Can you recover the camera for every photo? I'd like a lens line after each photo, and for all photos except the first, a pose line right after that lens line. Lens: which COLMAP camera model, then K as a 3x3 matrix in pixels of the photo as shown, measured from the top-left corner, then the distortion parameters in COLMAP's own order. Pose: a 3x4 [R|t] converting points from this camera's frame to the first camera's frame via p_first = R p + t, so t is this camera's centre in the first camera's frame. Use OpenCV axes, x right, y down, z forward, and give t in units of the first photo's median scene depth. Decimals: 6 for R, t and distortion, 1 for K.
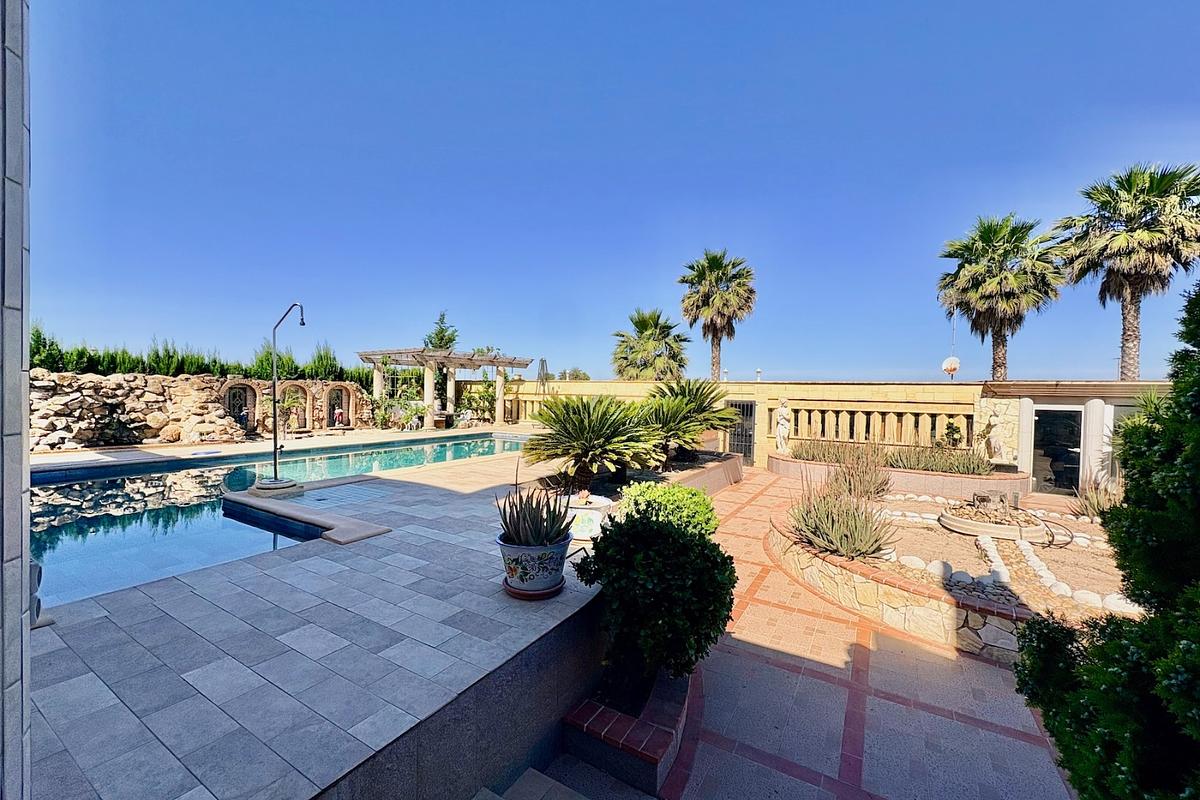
lens RADIAL K [[477.4, 0, 598.7], [0, 477.4, 401.5], [0, 0, 1]] dist [0.001080, 0.000040]
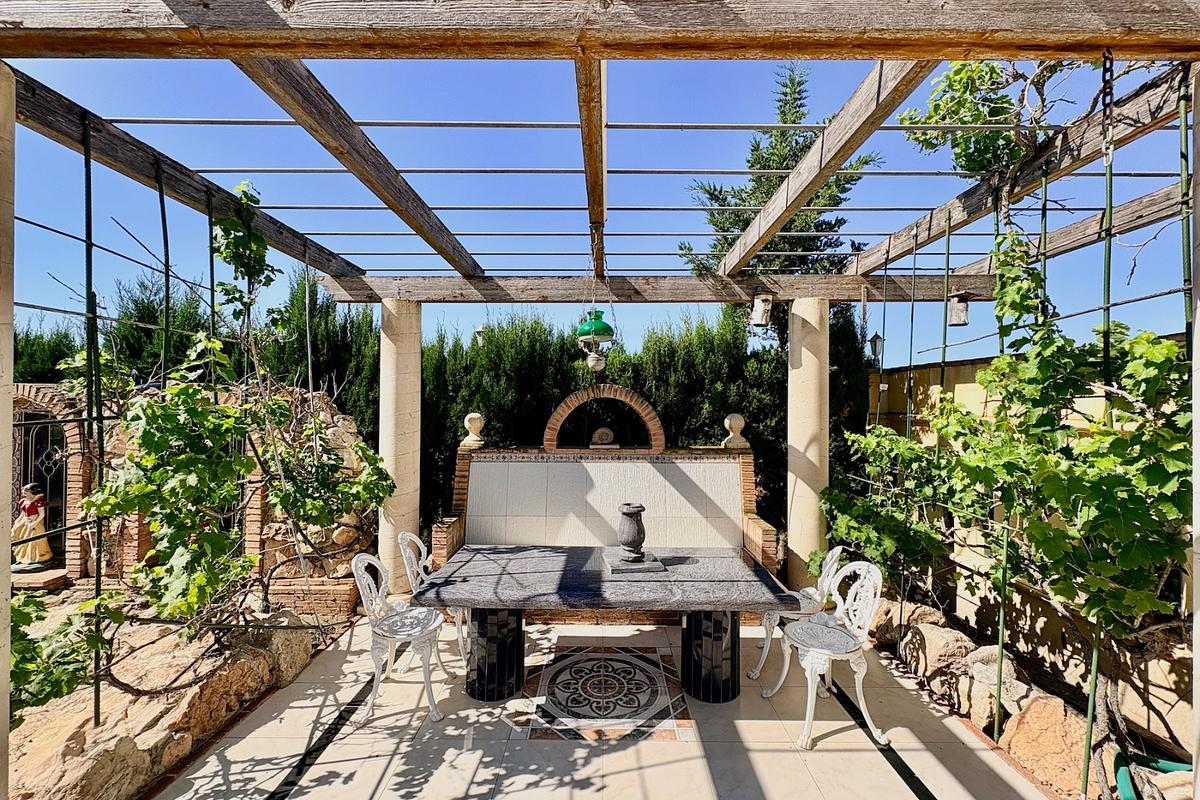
lens RADIAL K [[477.4, 0, 601.4], [0, 477.4, 405.9], [0, 0, 1]] dist [0.001080, 0.000040]
pose [[0.513566, -0.012706, -0.857956, -0.196533], [-0.001530, 0.999875, -0.015723, -0.026550], [0.858049, 0.009388, 0.513482, 0.843428]]
